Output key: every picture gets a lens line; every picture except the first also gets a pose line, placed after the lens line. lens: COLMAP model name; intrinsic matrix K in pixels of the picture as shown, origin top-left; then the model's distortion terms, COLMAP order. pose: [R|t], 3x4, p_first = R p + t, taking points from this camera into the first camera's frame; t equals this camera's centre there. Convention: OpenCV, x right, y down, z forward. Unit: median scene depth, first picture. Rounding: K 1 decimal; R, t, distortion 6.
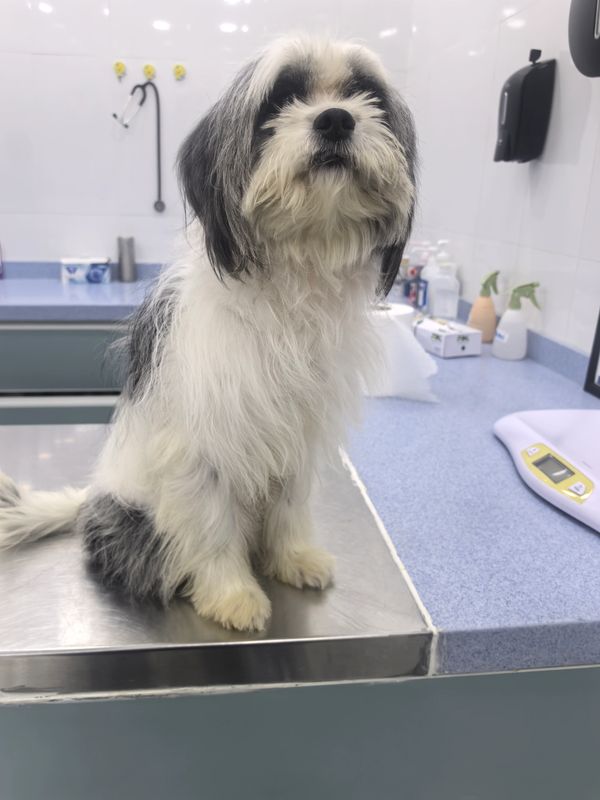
lens RADIAL K [[640.7, 0, 300.7], [0, 640.7, 422.5], [0, 0, 1]] dist [-0.010969, 0.000453]
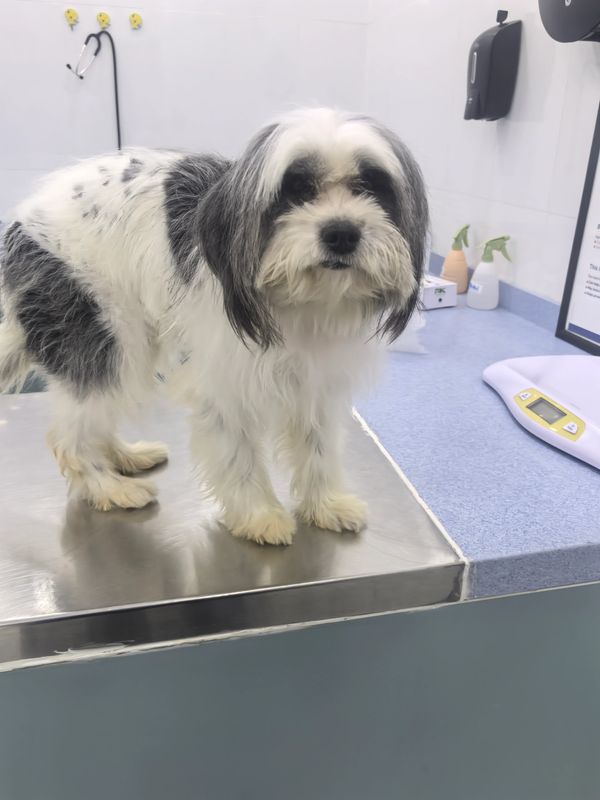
lens RADIAL K [[633.0, 0, 332.7], [0, 633.0, 401.5], [0, 0, 1]] dist [0.003115, -0.004752]
pose [[0.992991, -0.047049, 0.108425, -0.097745], [0.042394, 0.998094, 0.044846, -0.009293], [-0.110328, -0.039935, 0.993093, -0.047121]]
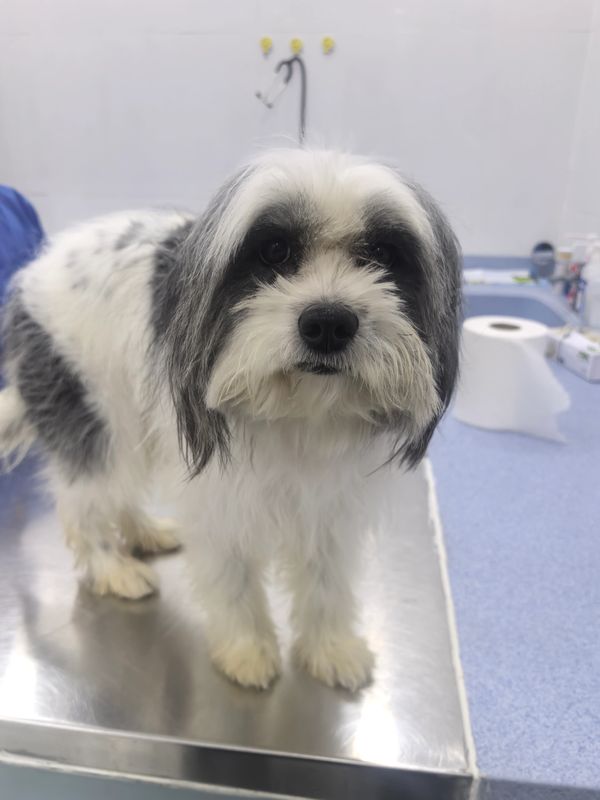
lens RADIAL K [[663.6, 0, 286.1], [0, 663.6, 458.1], [0, 0, 1]] dist [-0.065293, 0.044596]
pose [[0.968338, 0.086820, -0.234060, 0.101238], [-0.069327, 0.994220, 0.081972, -0.097226], [0.239824, -0.063150, 0.968760, 0.118663]]
